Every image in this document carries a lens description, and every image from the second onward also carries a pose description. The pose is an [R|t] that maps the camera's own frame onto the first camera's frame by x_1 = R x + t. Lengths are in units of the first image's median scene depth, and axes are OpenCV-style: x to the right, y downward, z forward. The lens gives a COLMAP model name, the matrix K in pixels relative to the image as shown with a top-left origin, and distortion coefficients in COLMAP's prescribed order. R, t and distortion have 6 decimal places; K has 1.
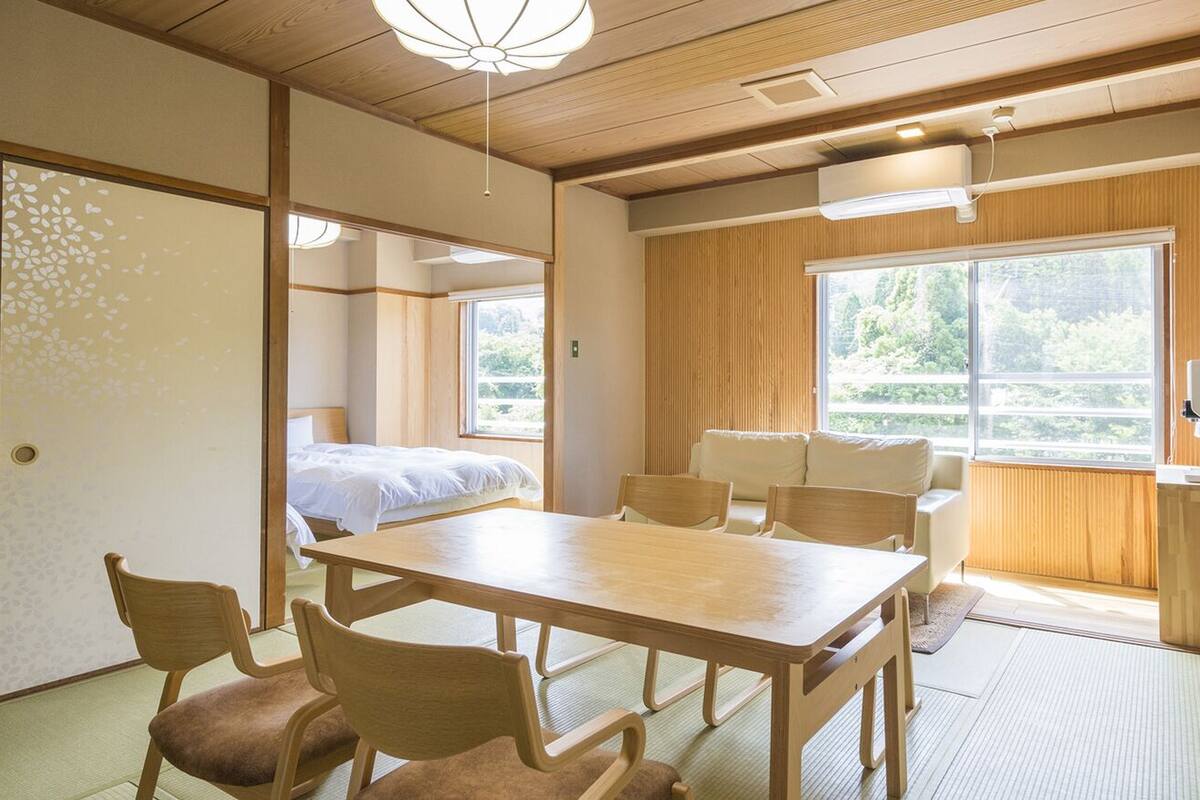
lens RADIAL K [[786.4, 0, 600.2], [0, 786.4, 398.4], [0, 0, 1]] dist [-0.008462, 0.001708]
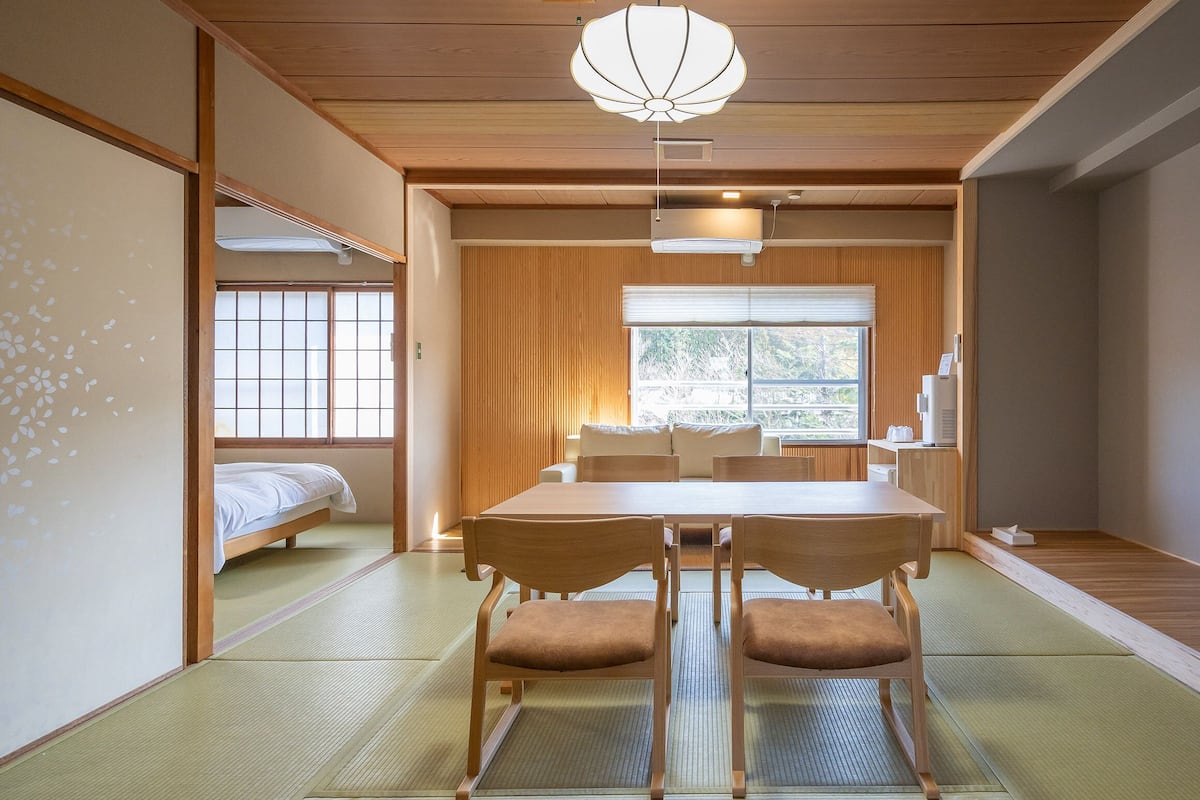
lens RADIAL K [[816.4, 0, 602.7], [0, 816.4, 401.1], [0, 0, 1]] dist [0.002287, 0.004262]
pose [[0.812972, -0.002140, 0.582299, -0.575151], [0.010687, 0.999880, -0.011246, 0.020155], [-0.582205, 0.015366, 0.812897, 0.018242]]
